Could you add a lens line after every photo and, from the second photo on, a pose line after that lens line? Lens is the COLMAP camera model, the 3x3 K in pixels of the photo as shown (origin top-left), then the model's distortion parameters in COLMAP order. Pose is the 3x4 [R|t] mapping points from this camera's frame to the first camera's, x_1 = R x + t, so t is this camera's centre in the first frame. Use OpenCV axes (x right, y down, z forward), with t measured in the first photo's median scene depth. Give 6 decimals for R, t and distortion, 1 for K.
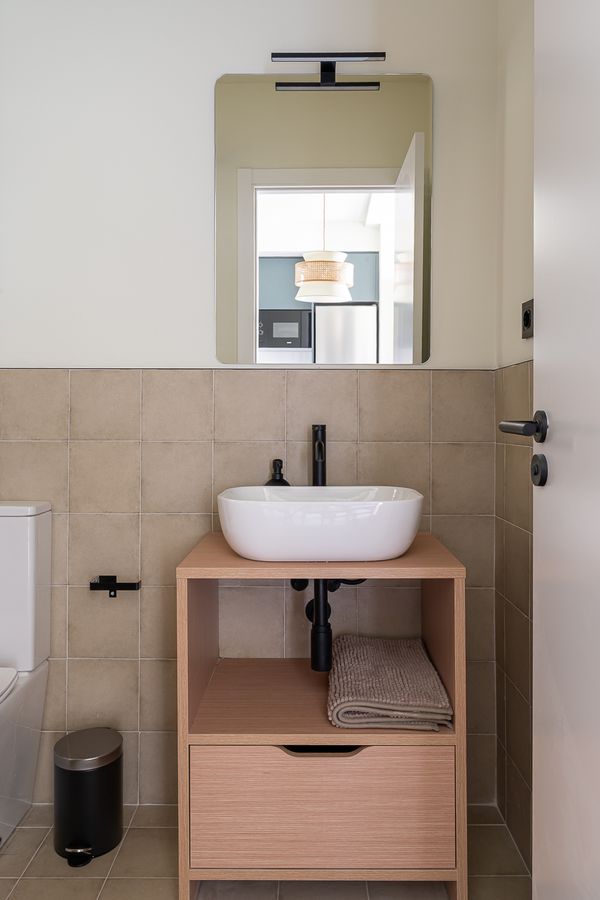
lens RADIAL K [[594.8, 0, 381.3], [0, 594.8, 420.9], [0, 0, 1]] dist [-0.005272, -0.000253]
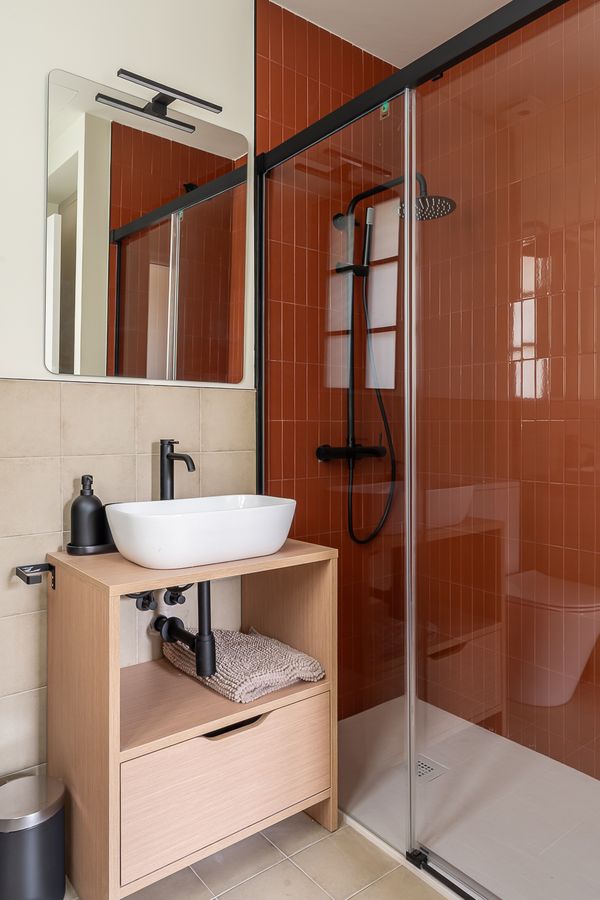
lens RADIAL K [[608.4, 0, 299.2], [0, 608.4, 445.0], [0, 0, 1]] dist [-0.003633, -0.004144]
pose [[0.777621, -0.007055, 0.628694, -0.662591], [0.006400, 0.999974, 0.003305, 0.011471], [-0.628701, 0.001453, 0.777646, 0.018879]]
